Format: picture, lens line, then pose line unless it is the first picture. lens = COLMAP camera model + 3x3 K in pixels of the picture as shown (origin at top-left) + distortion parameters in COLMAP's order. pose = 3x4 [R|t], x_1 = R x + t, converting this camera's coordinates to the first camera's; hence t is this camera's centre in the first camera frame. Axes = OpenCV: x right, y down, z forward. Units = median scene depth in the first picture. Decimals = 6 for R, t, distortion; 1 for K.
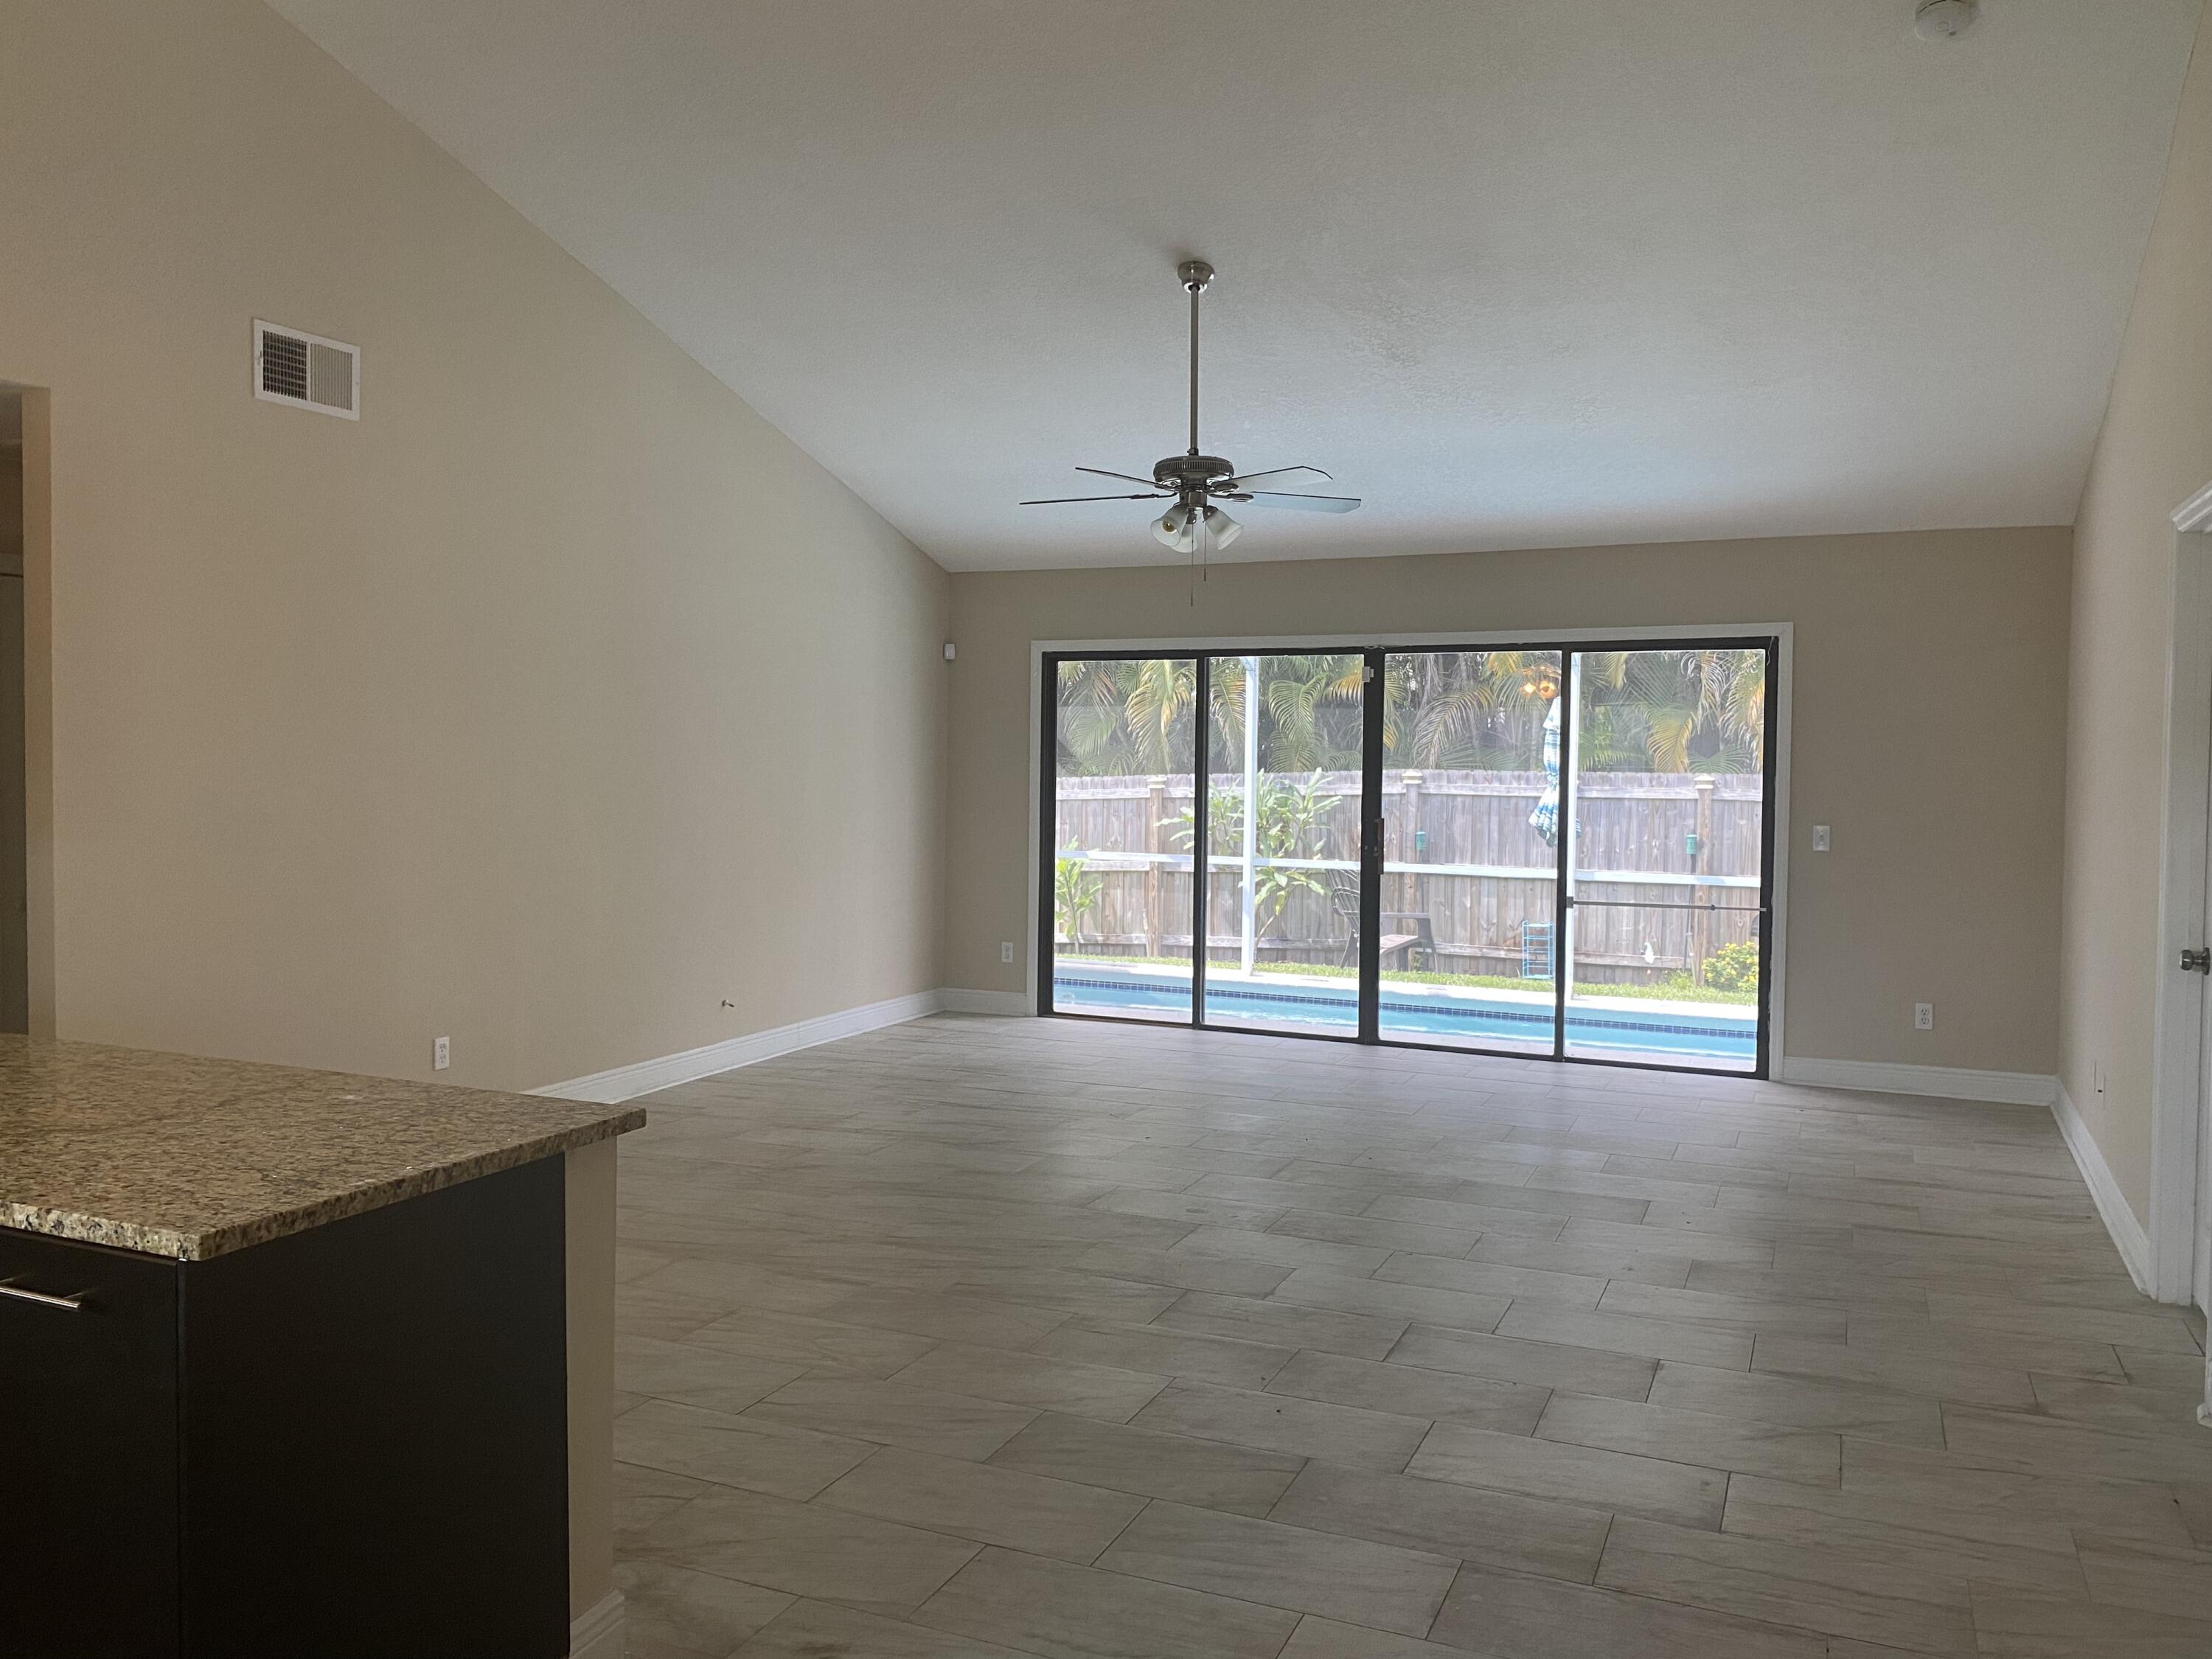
lens RADIAL K [[1714.2, 0, 1106.1], [0, 1714.2, 828.4], [0, 0, 1]] dist [-0.004980, 0.009105]
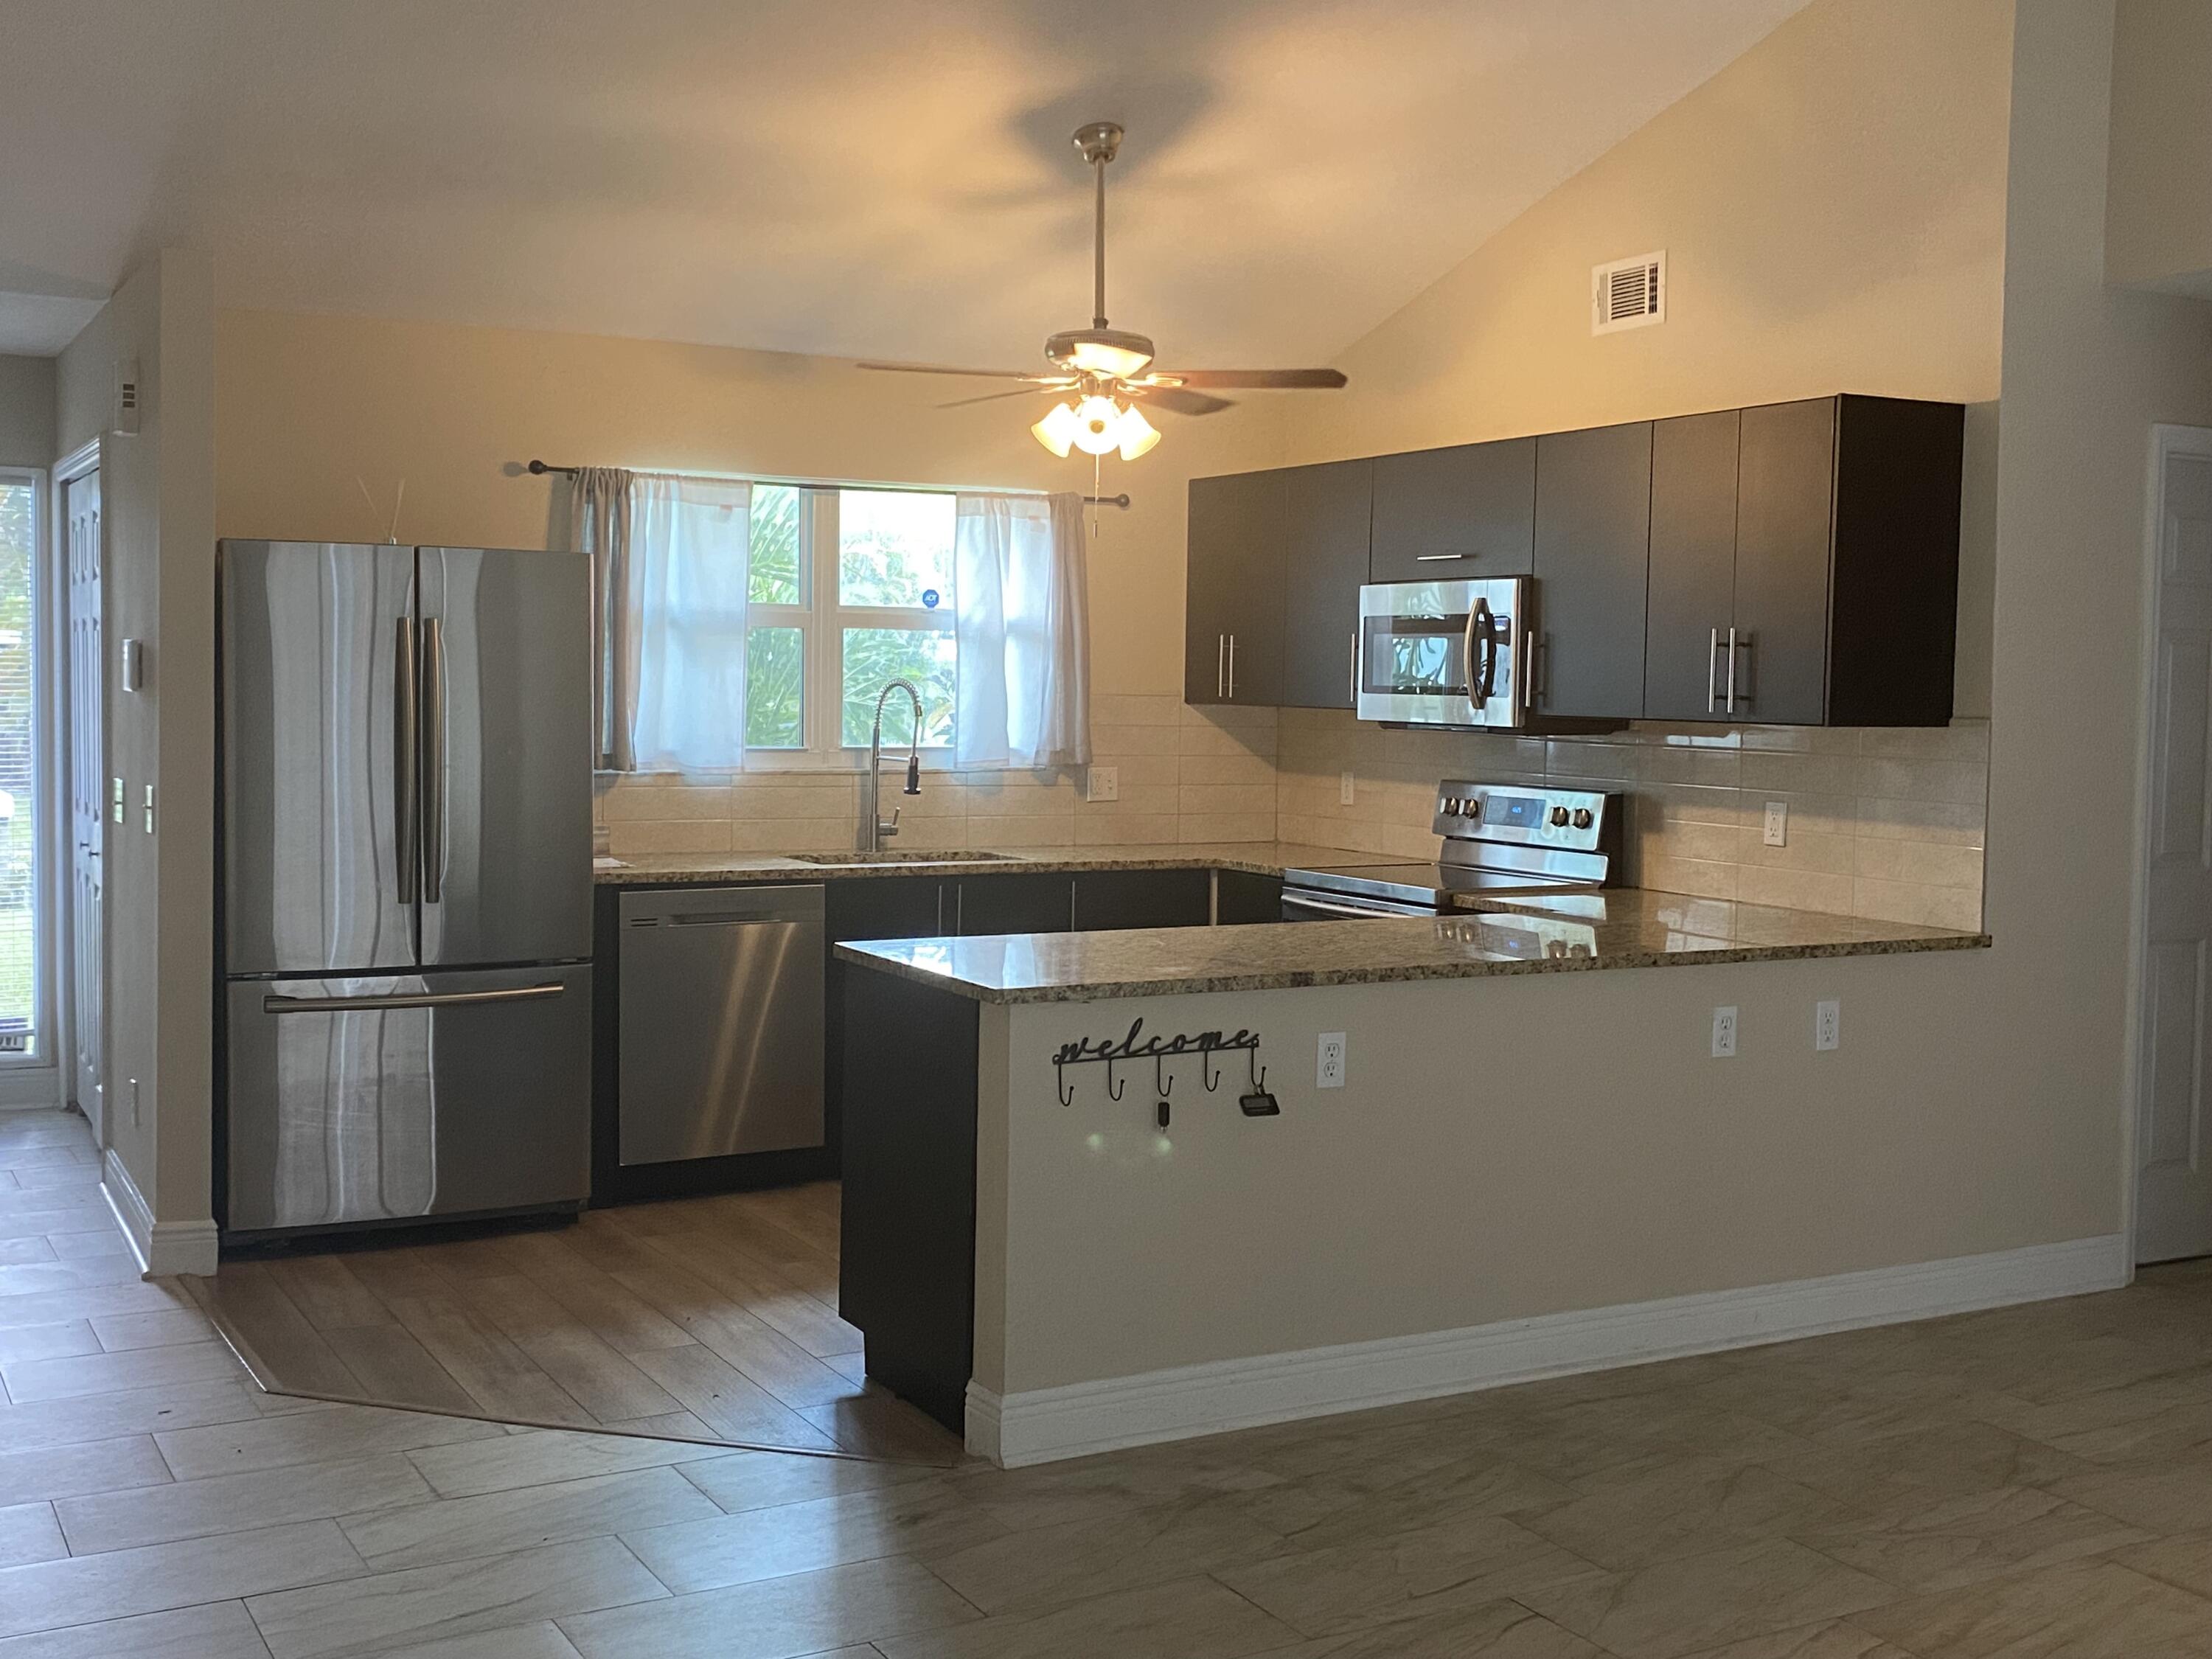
lens RADIAL K [[2390.7, 0, 1106.2], [0, 2390.7, 827.1], [0, 0, 1]] dist [-0.001385, 0.000000]
pose [[-0.601580, 0.033347, -0.798116, 0.767644], [-0.062064, 0.994157, 0.088318, -0.072748], [0.796398, 0.102664, -0.595995, 1.593173]]
